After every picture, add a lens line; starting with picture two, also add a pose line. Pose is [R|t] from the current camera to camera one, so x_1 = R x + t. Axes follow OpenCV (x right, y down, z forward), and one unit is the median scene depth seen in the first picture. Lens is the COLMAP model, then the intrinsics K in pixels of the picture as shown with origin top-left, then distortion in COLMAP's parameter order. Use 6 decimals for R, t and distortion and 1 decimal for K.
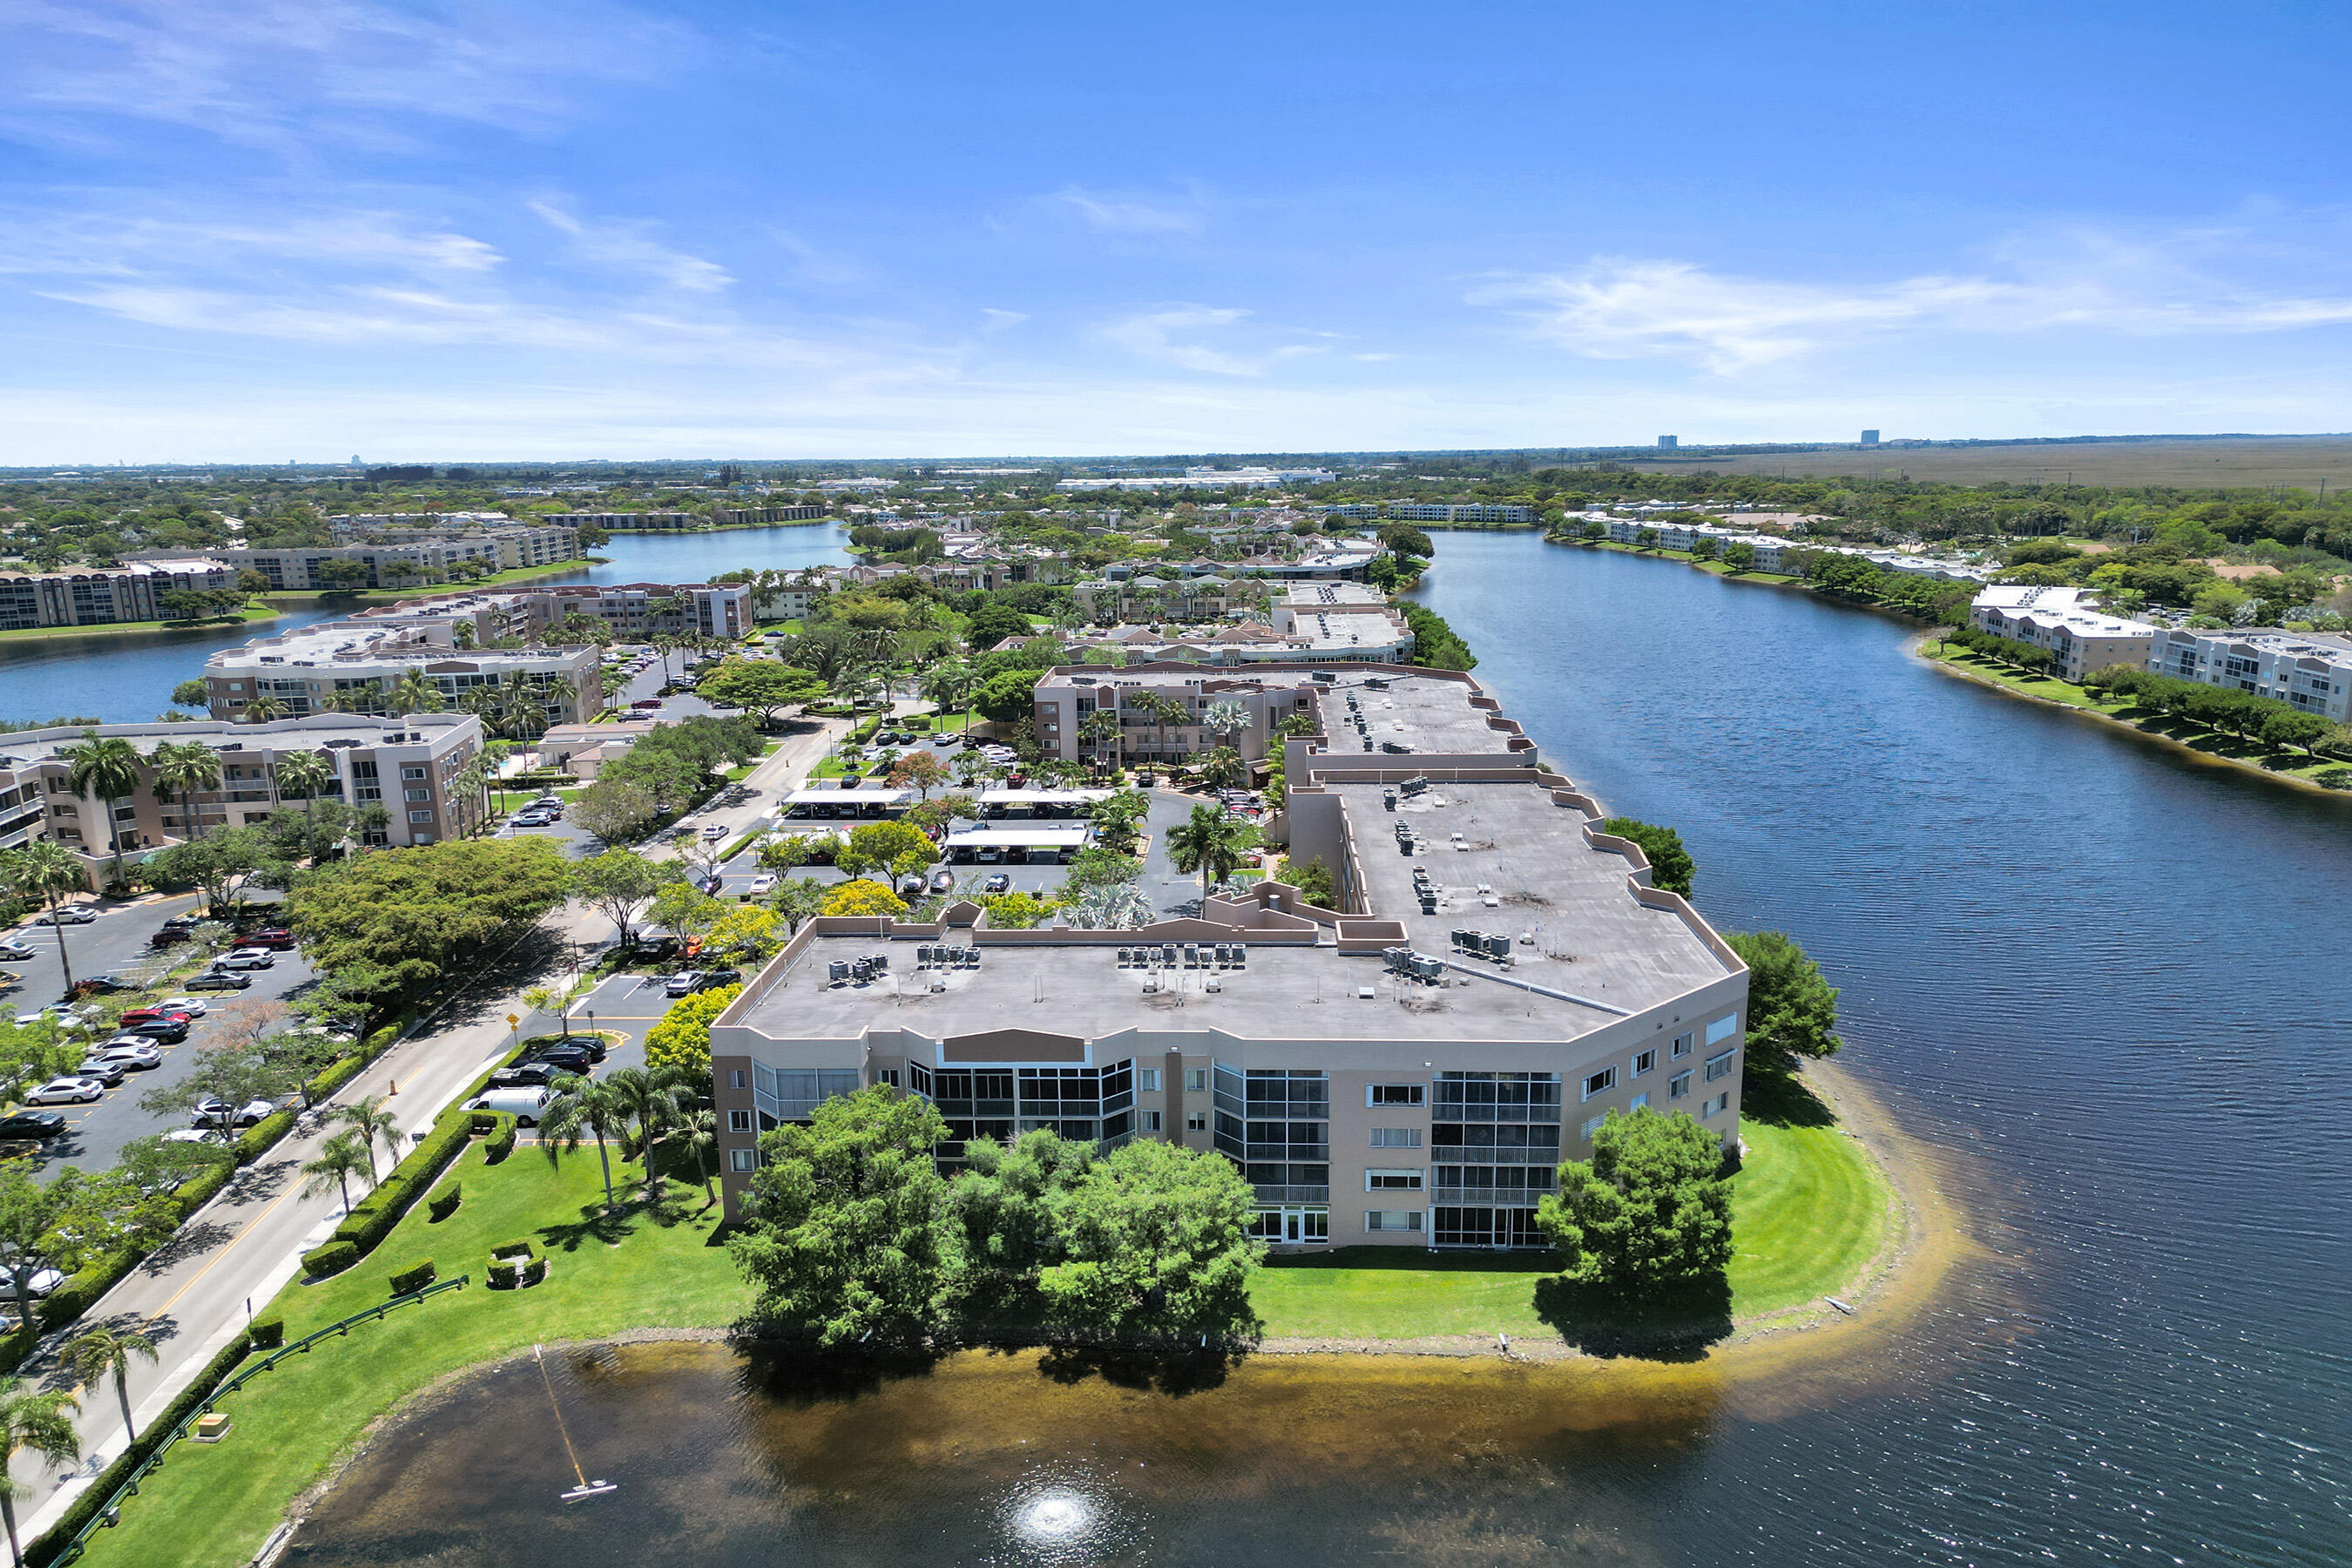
lens RADIAL K [[1652.8, 0, 1171.2], [0, 1652.8, 811.5], [0, 0, 1]] dist [0.086378, -0.092897]
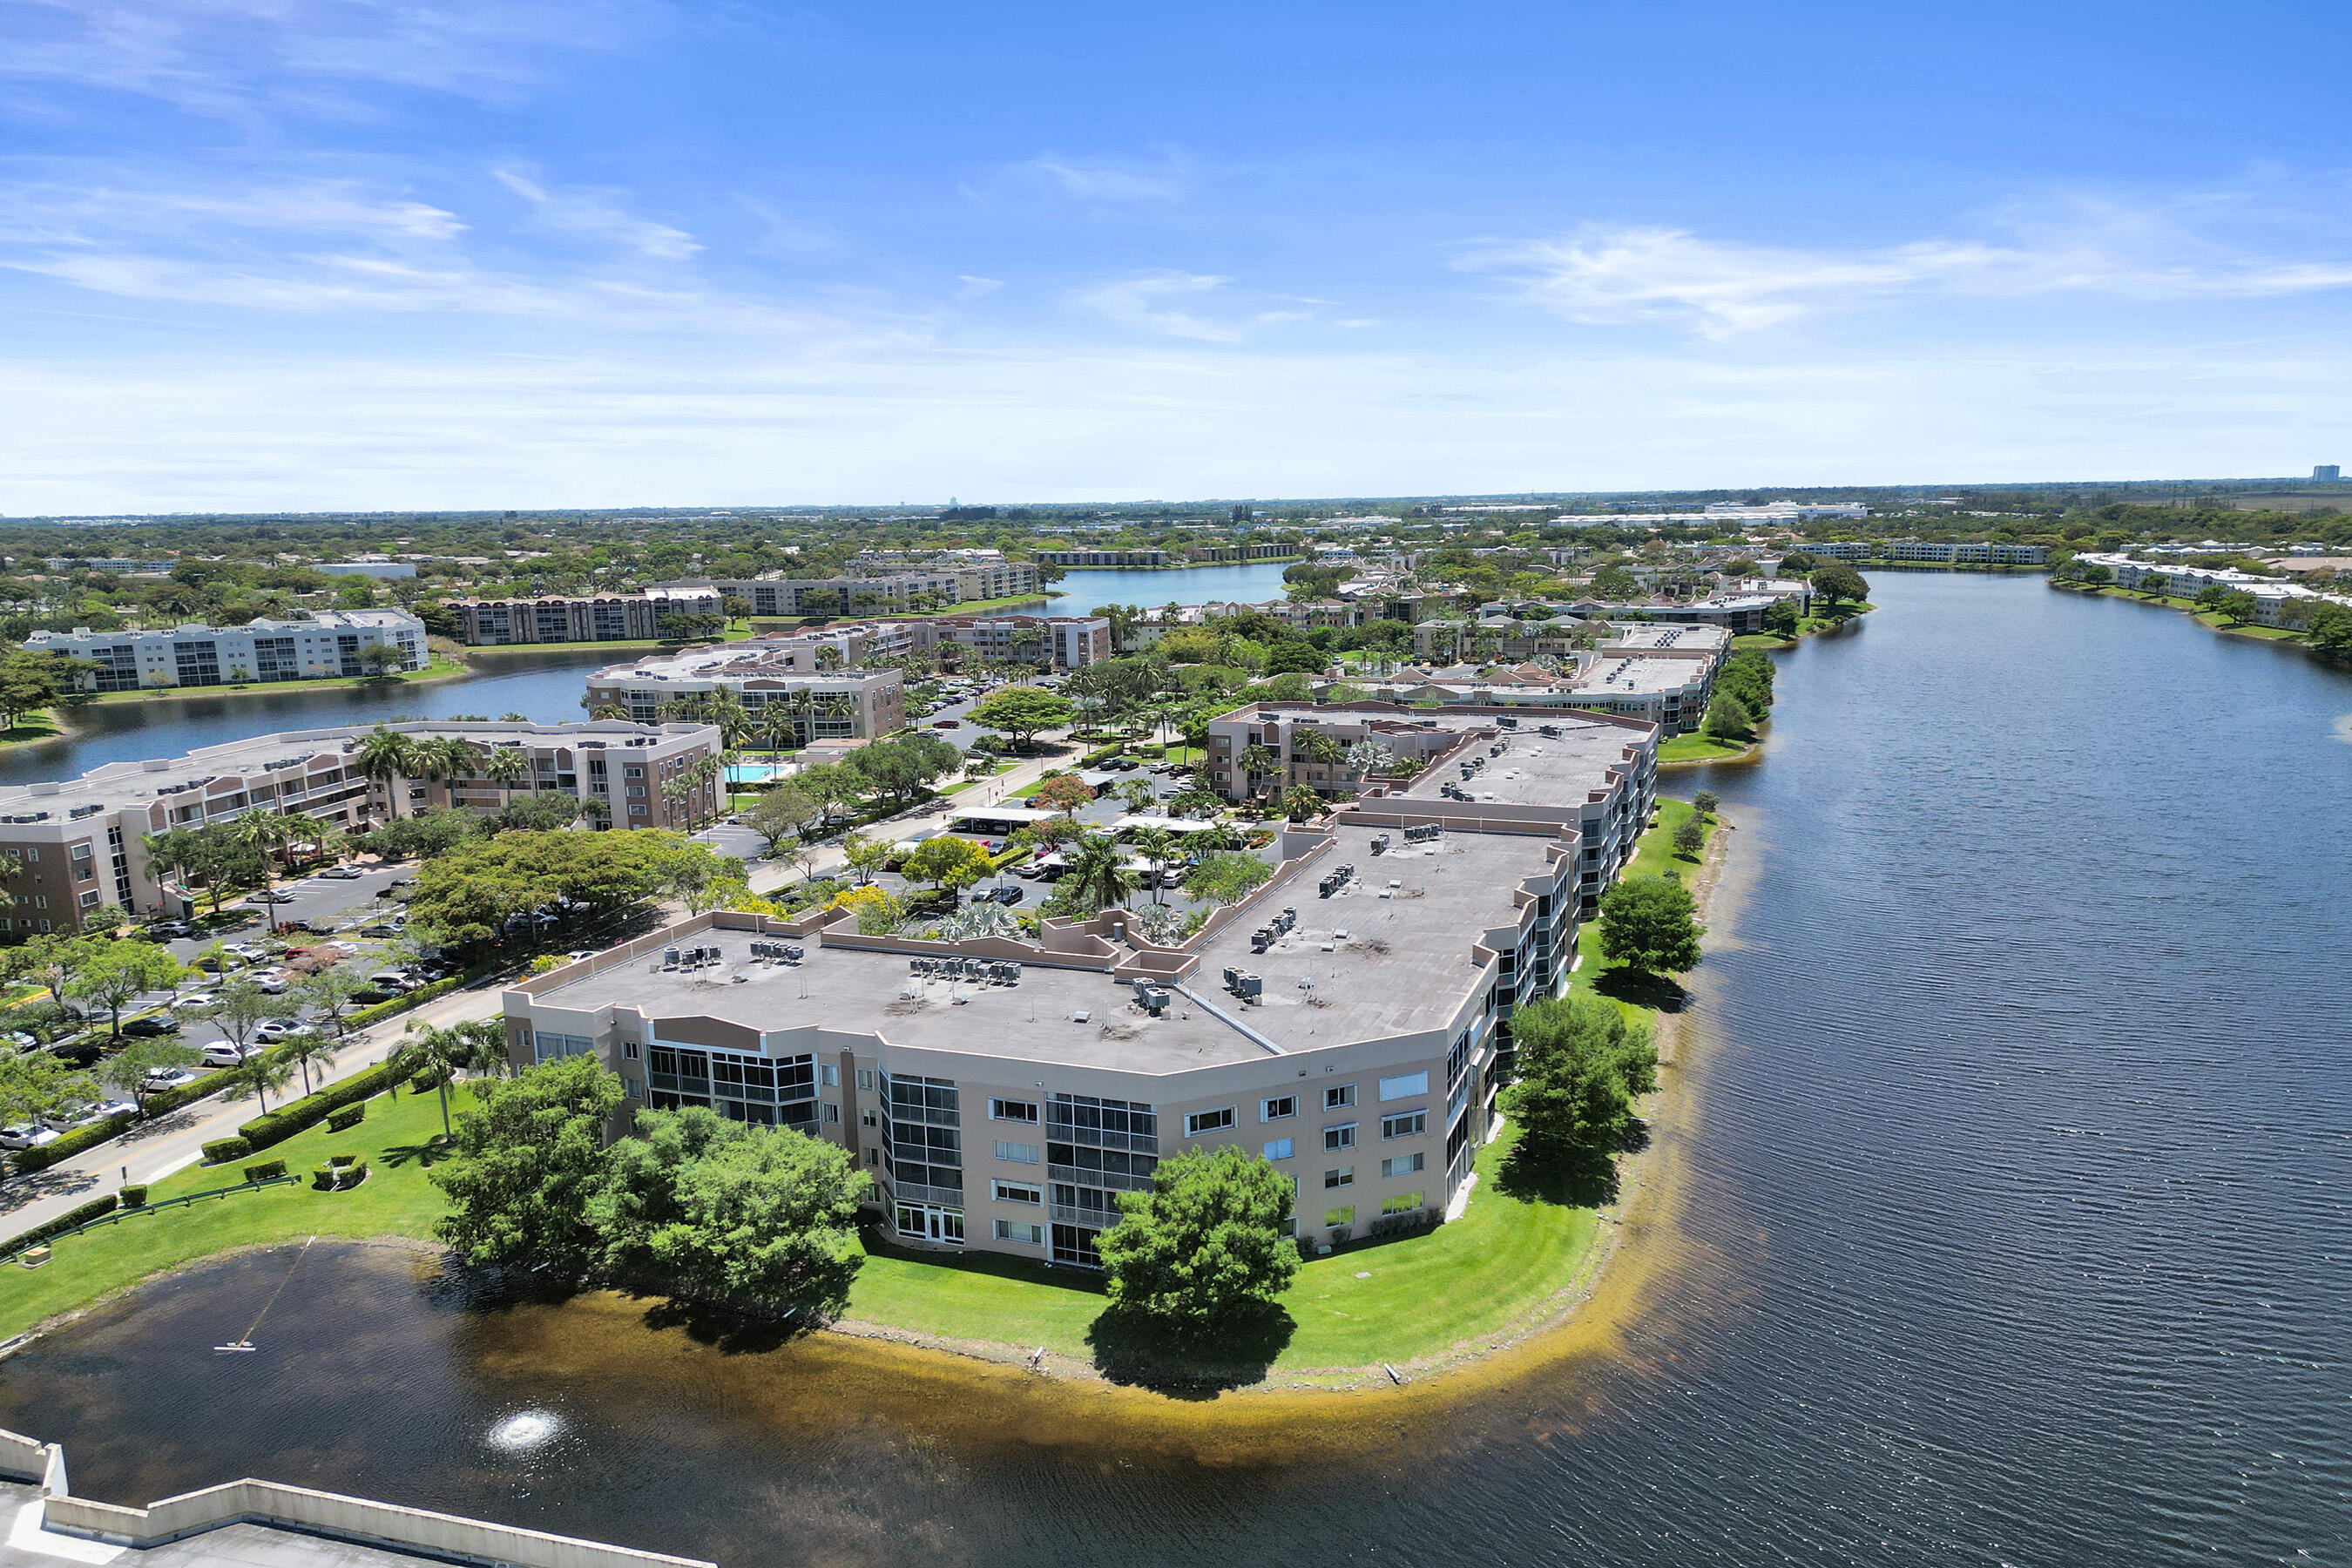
lens RADIAL K [[1636.9, 0, 1171.9], [0, 1636.9, 838.0], [0, 0, 1]] dist [0.084412, -0.098523]
pose [[0.951408, 0.061275, -0.301776, 0.410697], [-0.062653, 0.998022, 0.005120, -0.010665], [0.301493, 0.014036, 0.953365, 0.026146]]
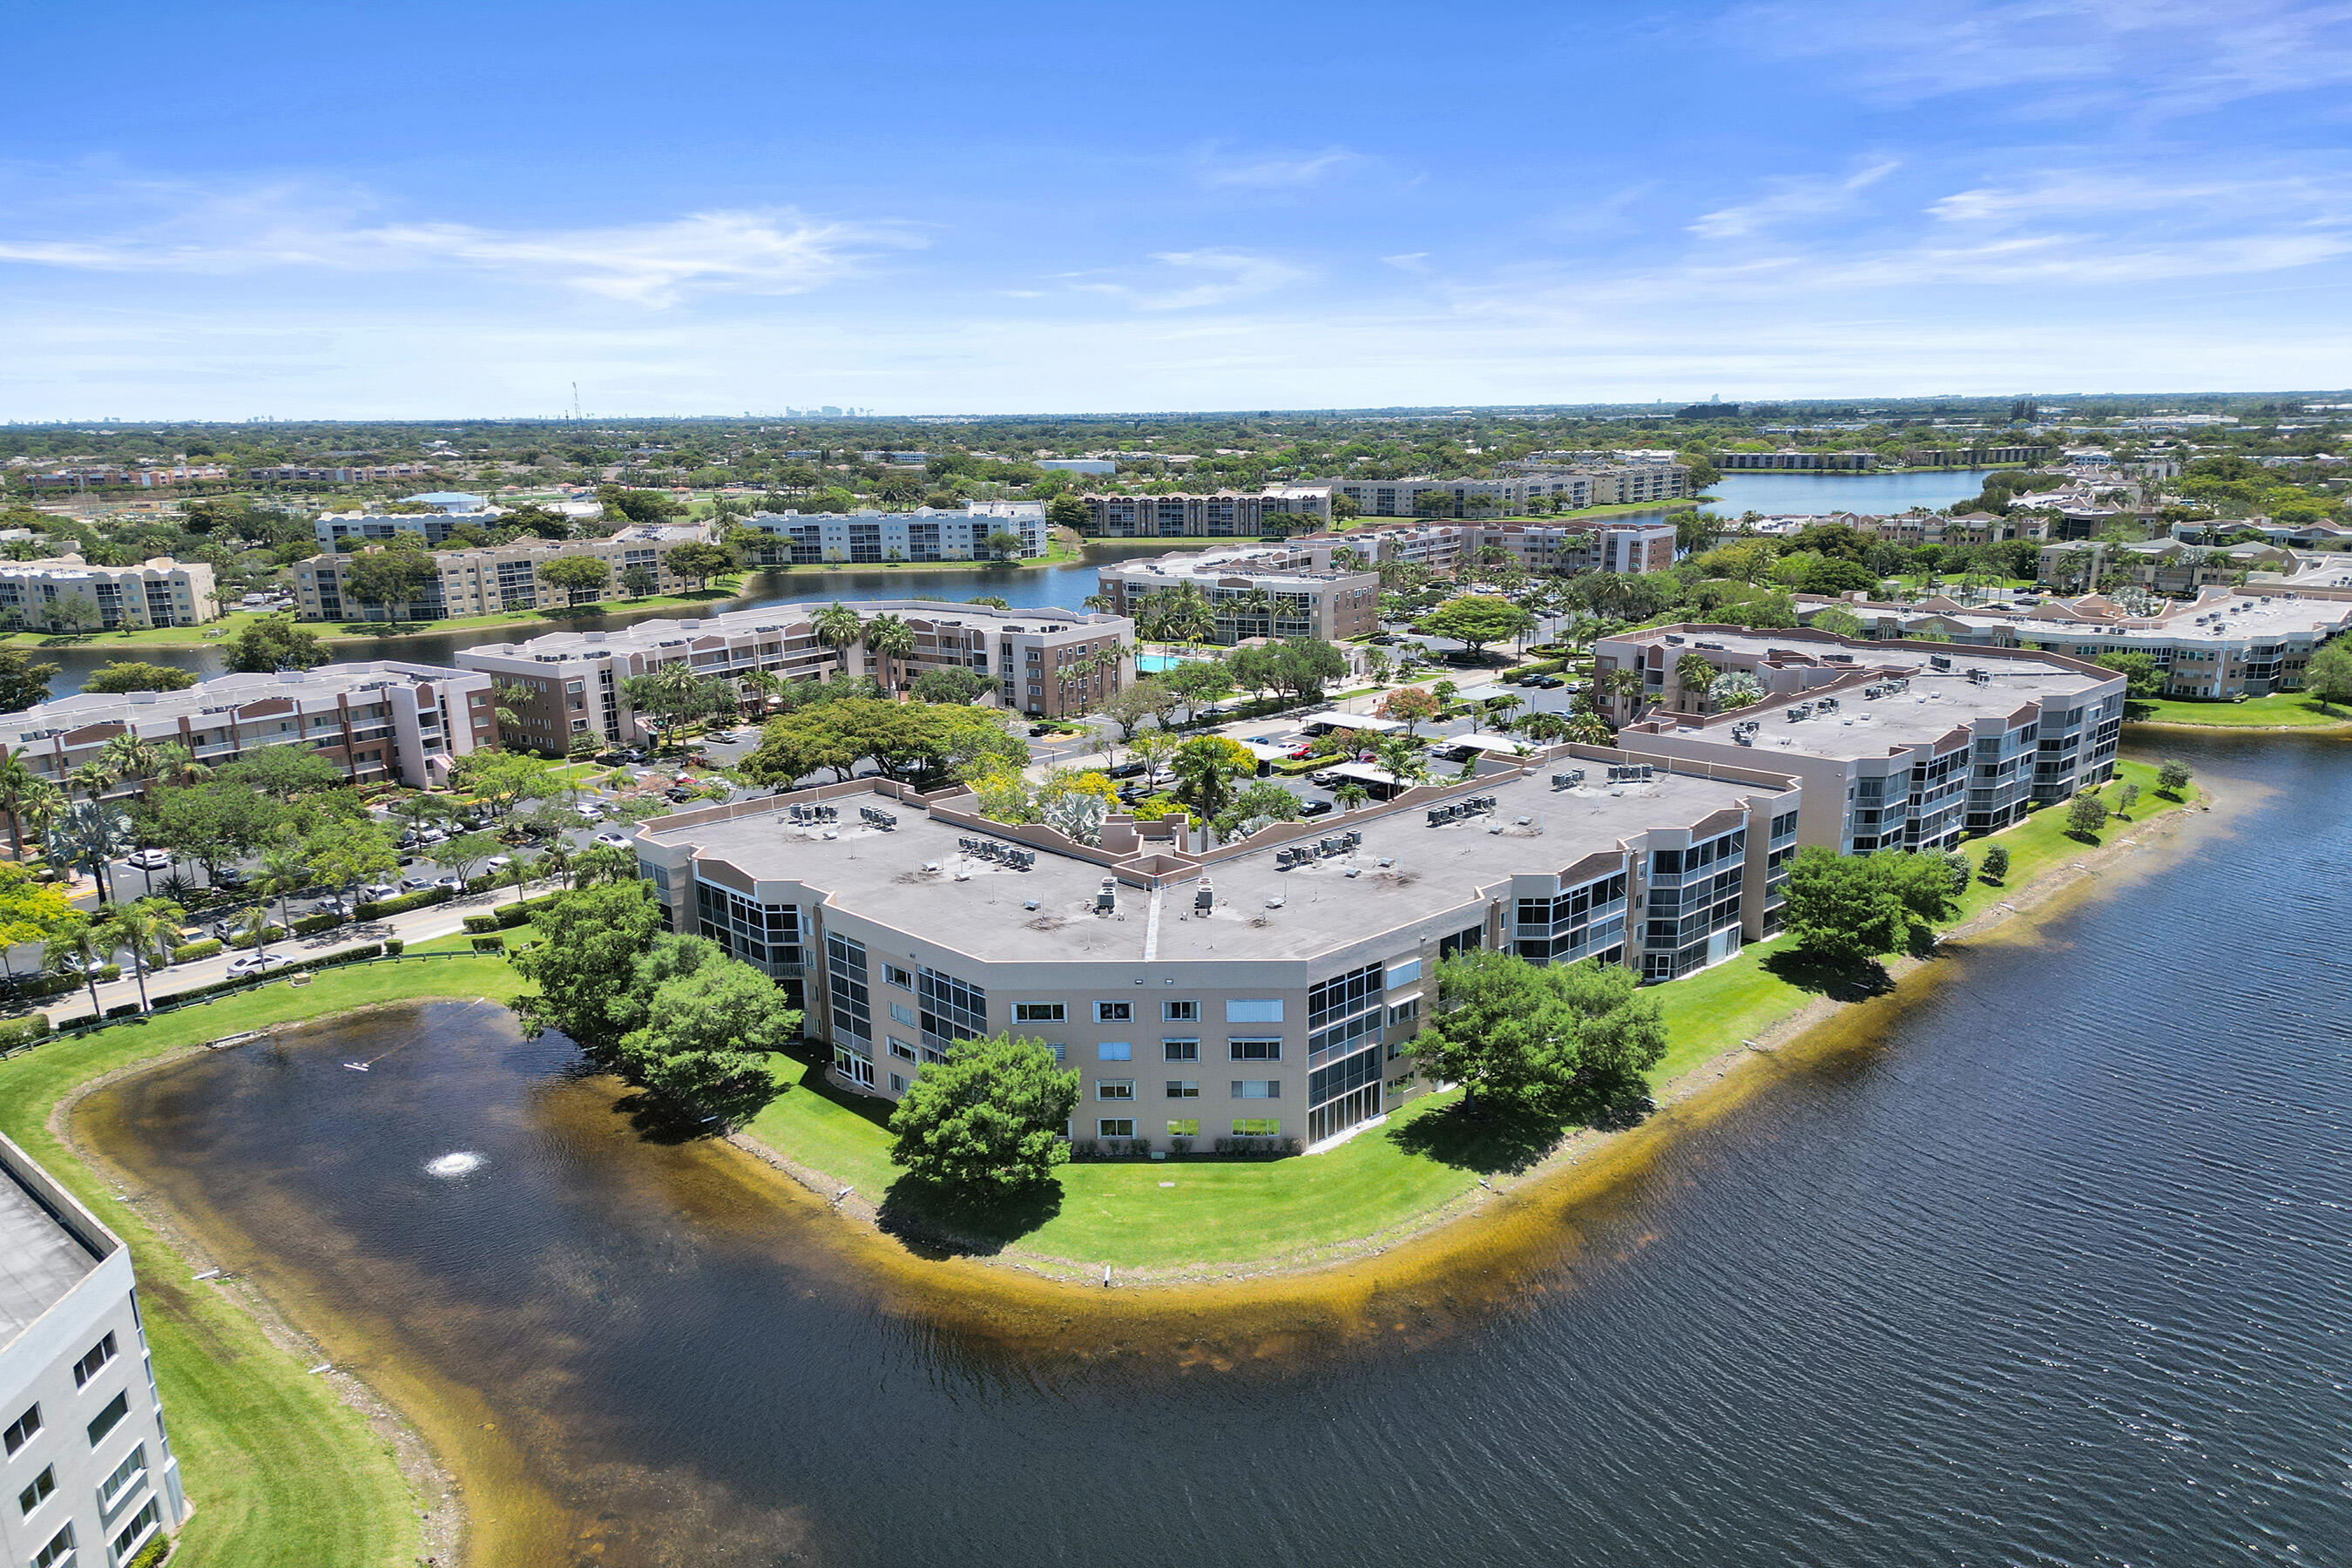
lens RADIAL K [[1636.9, 0, 1171.9], [0, 1636.9, 838.0], [0, 0, 1]] dist [0.084412, -0.098523]
pose [[0.732761, 0.176559, -0.657182, 0.771680], [-0.141559, 0.984177, 0.106571, -0.055367], [0.665599, 0.014939, 0.746160, 0.212223]]
